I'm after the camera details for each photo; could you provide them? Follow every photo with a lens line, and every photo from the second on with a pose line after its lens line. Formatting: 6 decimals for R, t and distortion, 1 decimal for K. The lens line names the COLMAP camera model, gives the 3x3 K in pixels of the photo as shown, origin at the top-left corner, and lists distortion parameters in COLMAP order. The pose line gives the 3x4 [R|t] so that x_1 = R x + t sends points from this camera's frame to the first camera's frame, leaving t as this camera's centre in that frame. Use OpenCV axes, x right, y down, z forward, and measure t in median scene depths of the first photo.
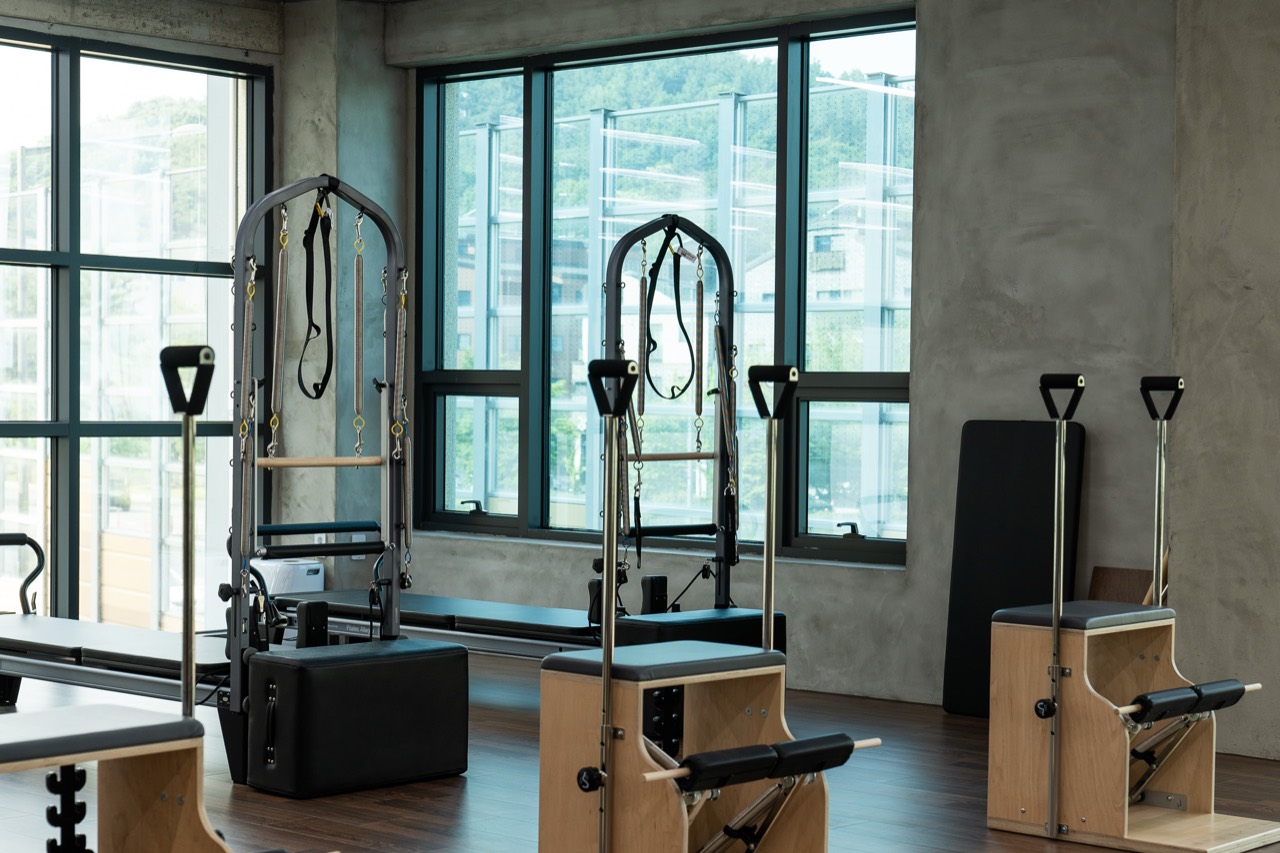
lens RADIAL K [[2294.1, 0, 698.1], [0, 2294.1, 497.4], [0, 0, 1]] dist [0.035606, 0.000000]
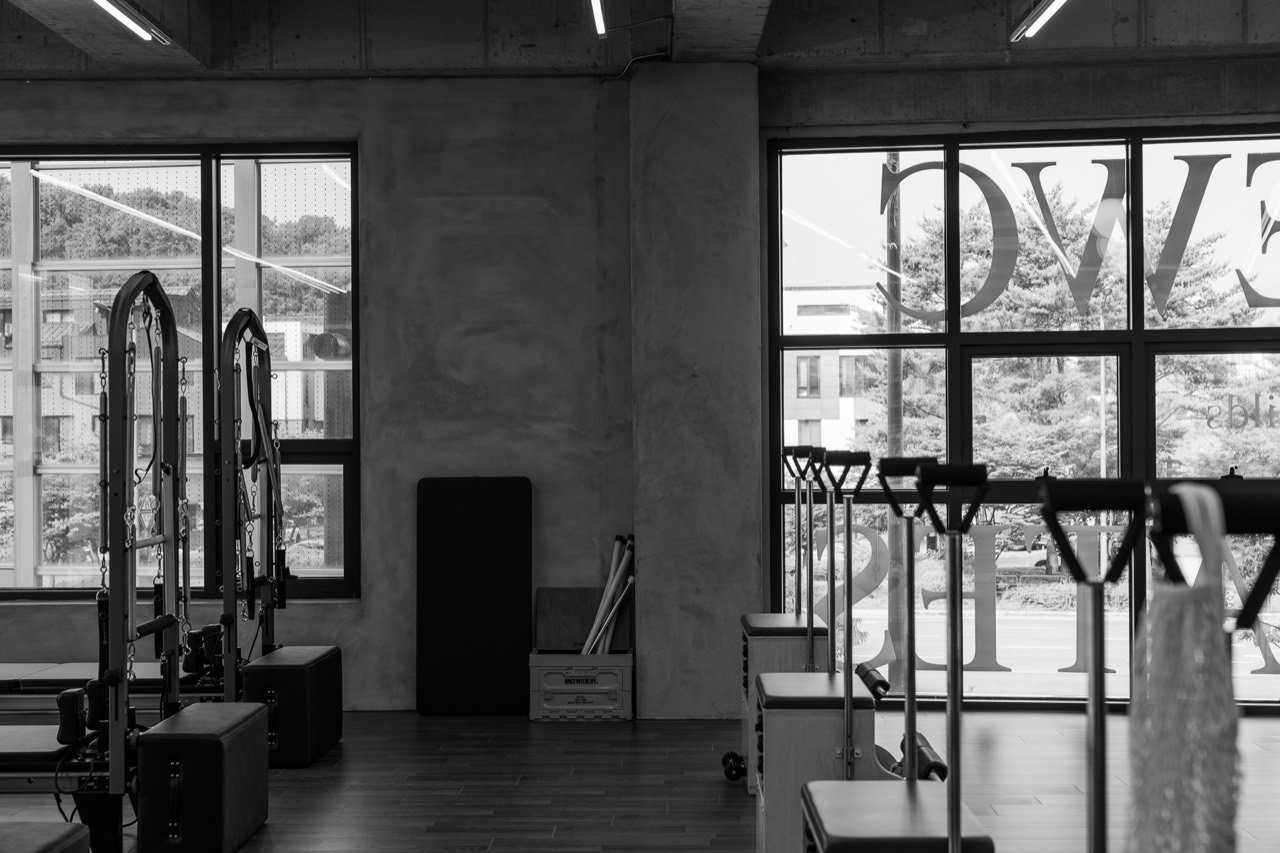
lens RADIAL K [[1799.6, 0, 634.6], [0, 1799.6, 433.6], [0, 0, 1]] dist [0.017133, 0.000000]
pose [[0.766872, -0.019117, 0.641516, -0.437407], [0.045810, 0.998637, -0.025002, -0.029217], [-0.640163, 0.048561, 0.766703, 0.188734]]
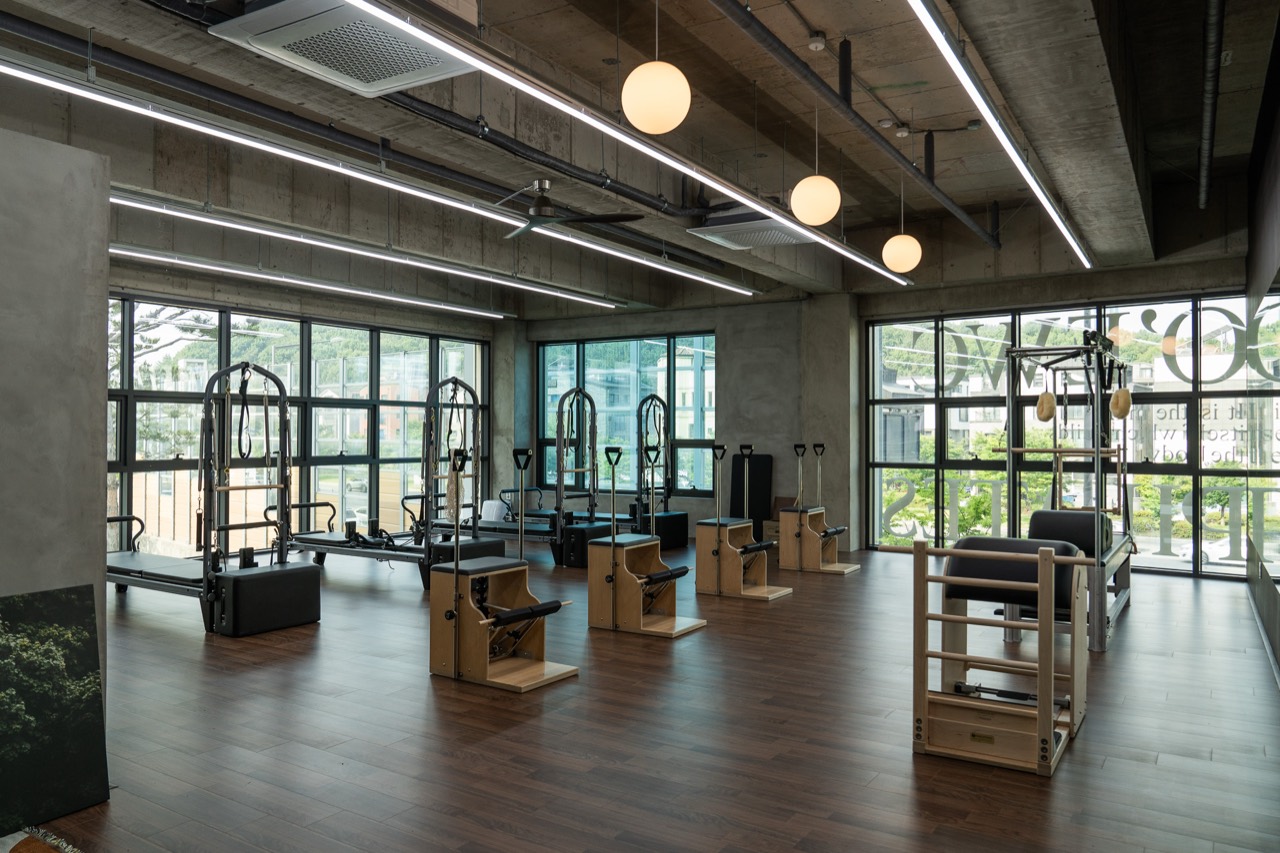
lens RADIAL K [[912.3, 0, 616.5], [0, 912.3, 426.7], [0, 0, 1]] dist [-0.037251, 0.018101]
pose [[0.989909, -0.009048, 0.141414, -0.250432], [0.016530, 0.998519, -0.051824, -0.007654], [-0.140735, 0.053639, 0.988593, -0.300214]]
